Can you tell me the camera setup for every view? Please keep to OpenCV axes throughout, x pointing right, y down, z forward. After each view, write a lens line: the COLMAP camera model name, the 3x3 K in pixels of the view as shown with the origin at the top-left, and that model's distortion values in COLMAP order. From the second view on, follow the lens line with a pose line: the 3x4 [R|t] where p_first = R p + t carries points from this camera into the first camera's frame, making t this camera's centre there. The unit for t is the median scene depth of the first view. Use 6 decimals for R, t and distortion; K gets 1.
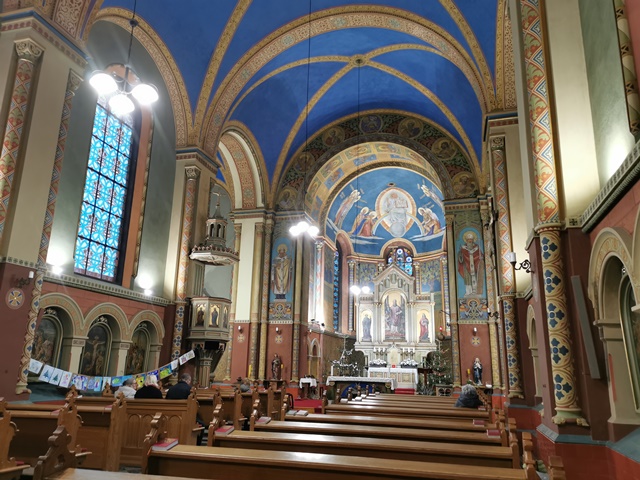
lens RADIAL K [[484.1, 0, 320.8], [0, 484.1, 242.6], [0, 0, 1]] dist [0.062024, -0.042585]
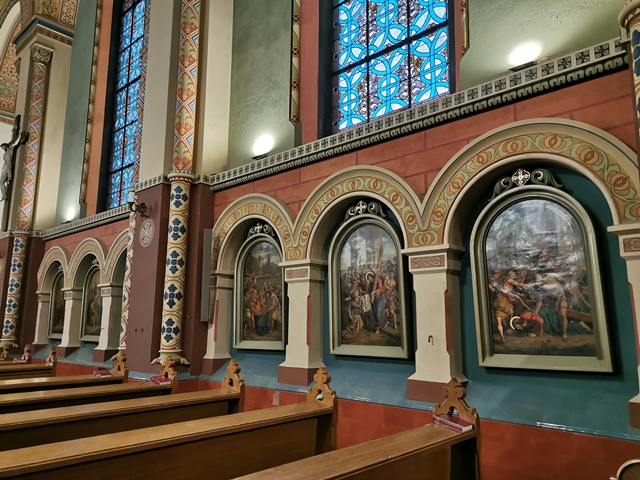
lens RADIAL K [[484.1, 0, 318.6], [0, 484.1, 242.7], [0, 0, 1]] dist [0.062024, -0.042585]
pose [[0.451159, 0.131073, 0.882766, -0.122333], [-0.221875, 0.974572, -0.031310, 0.030490], [-0.864423, -0.181738, 0.468768, 0.112052]]
